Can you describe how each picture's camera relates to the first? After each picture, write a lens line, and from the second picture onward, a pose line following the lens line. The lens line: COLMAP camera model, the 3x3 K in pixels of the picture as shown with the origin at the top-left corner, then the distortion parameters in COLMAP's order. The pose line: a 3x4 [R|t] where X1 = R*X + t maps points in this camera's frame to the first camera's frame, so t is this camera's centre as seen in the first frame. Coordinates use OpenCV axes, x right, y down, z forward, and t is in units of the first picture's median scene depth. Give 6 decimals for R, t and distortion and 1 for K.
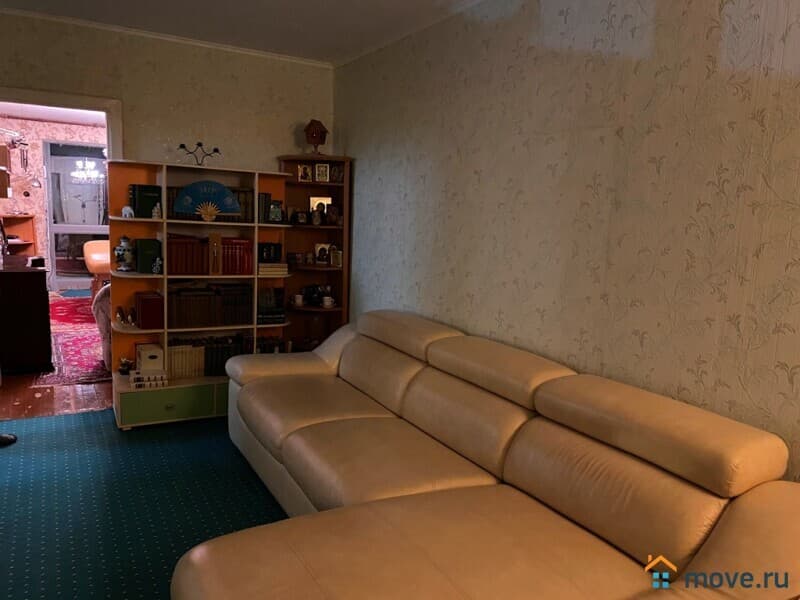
lens RADIAL K [[609.4, 0, 402.3], [0, 609.4, 298.8], [0, 0, 1]] dist [0.045541, -0.017481]
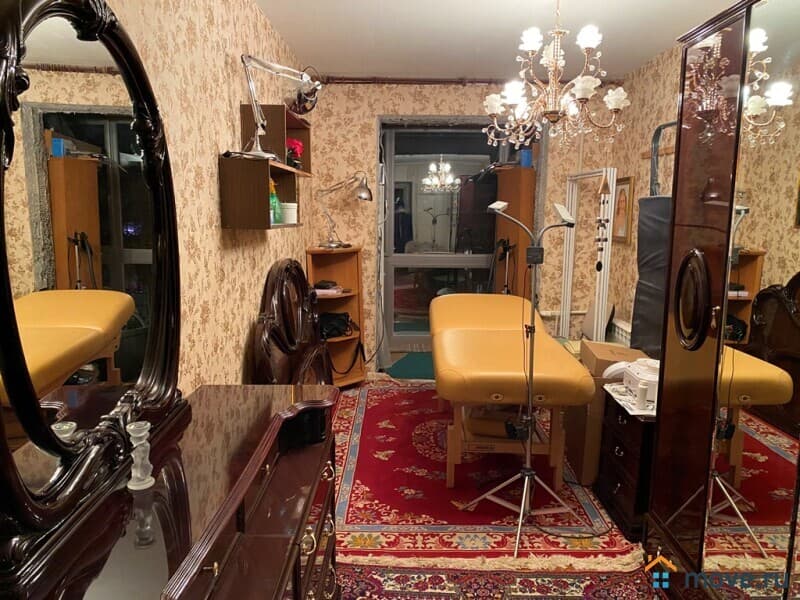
lens RADIAL K [[609.4, 0, 399.9], [0, 609.4, 300.2], [0, 0, 1]] dist [0.045541, -0.017481]
pose [[0.863089, 0.047451, -0.502818, -0.259431], [-0.049752, 0.998722, 0.008851, -0.089092], [0.502596, 0.017376, 0.864347, 0.501018]]
